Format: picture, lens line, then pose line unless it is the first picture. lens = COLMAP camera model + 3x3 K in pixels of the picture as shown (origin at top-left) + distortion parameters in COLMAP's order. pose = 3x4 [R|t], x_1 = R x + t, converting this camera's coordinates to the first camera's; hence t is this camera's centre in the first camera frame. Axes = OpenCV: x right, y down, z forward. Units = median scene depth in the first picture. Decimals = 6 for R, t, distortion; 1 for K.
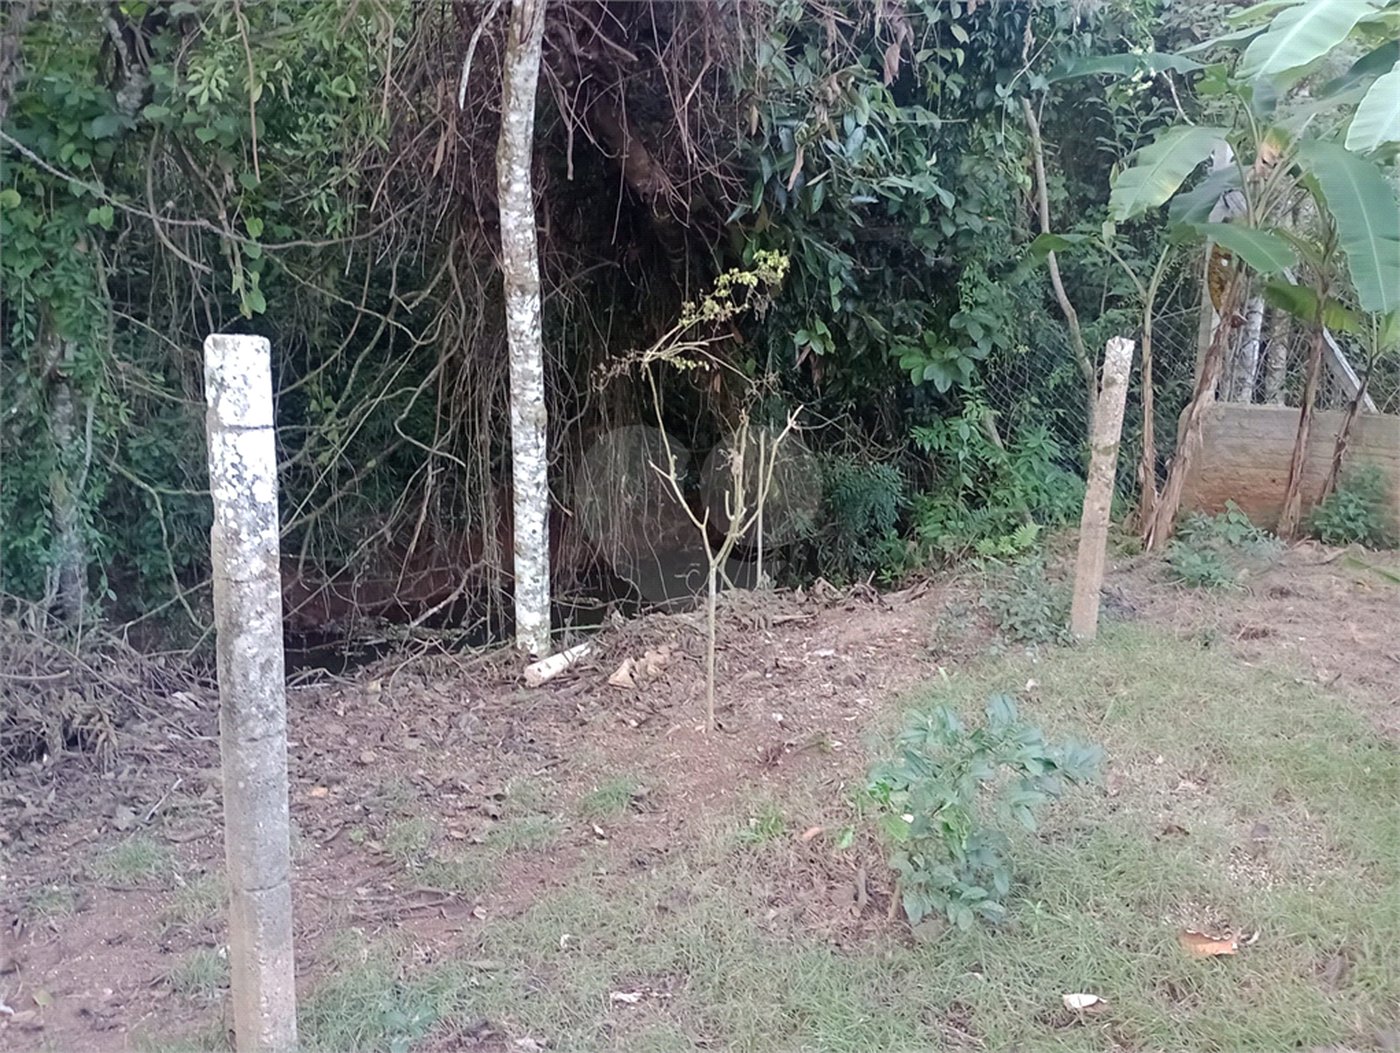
lens RADIAL K [[1157.1, 0, 695.8], [0, 1157.1, 531.0], [0, 0, 1]] dist [0.060001, -0.077988]
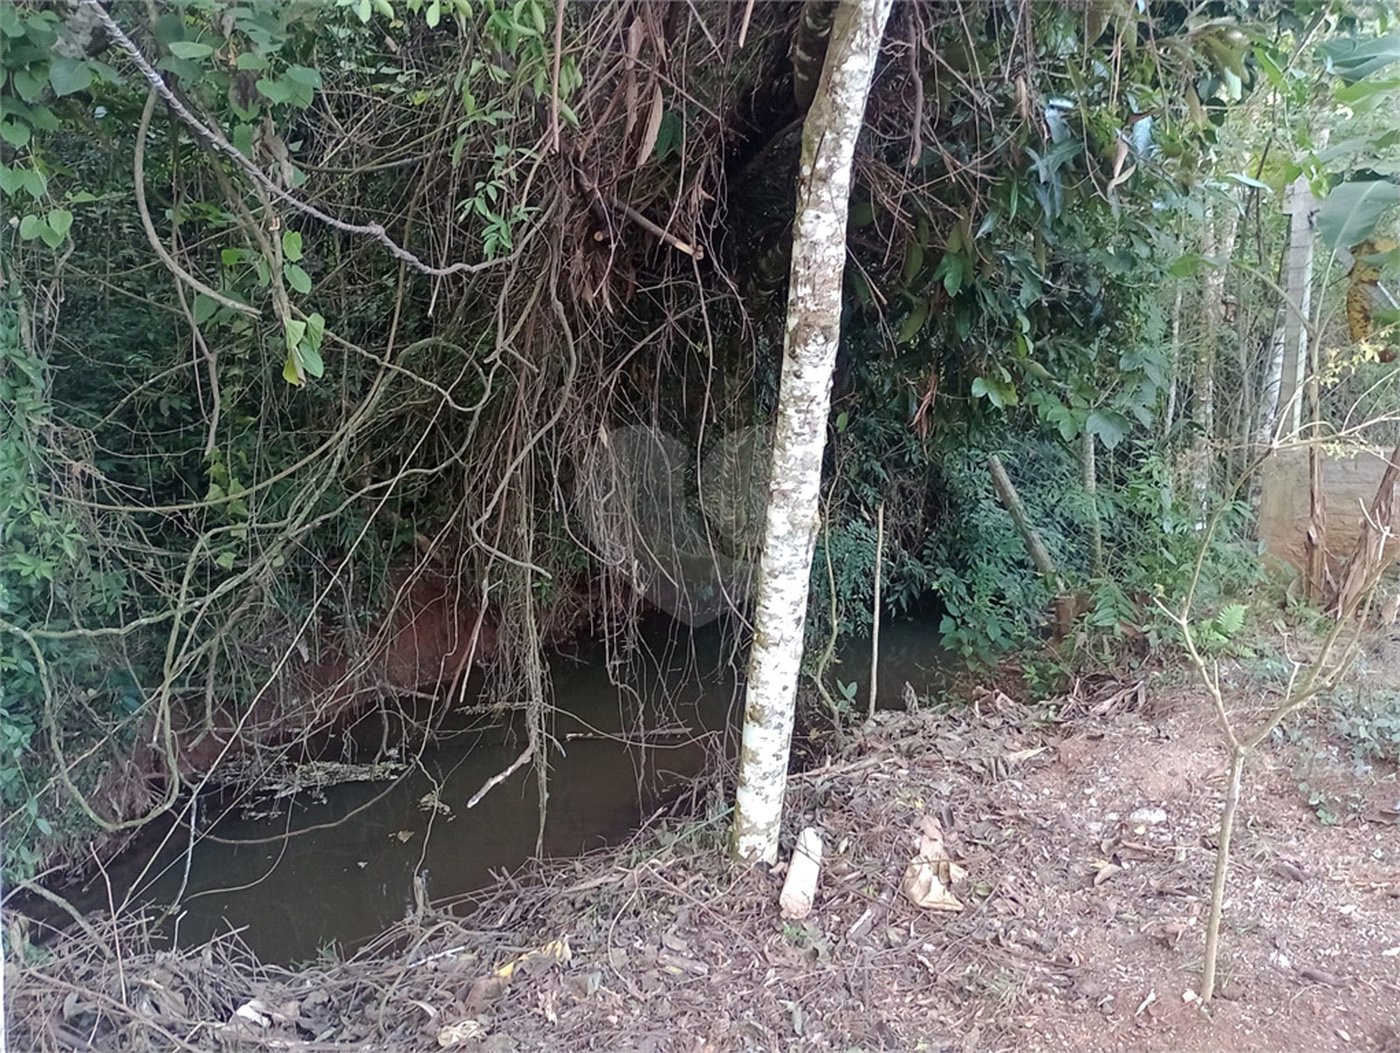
lens RADIAL K [[1157.1, 0, 695.8], [0, 1157.1, 531.0], [0, 0, 1]] dist [0.060001, -0.077988]
pose [[0.972766, -0.055149, 0.225134, -0.328554], [0.062519, 0.997712, -0.025731, -0.074673], [-0.223200, 0.039105, 0.973988, 0.339072]]
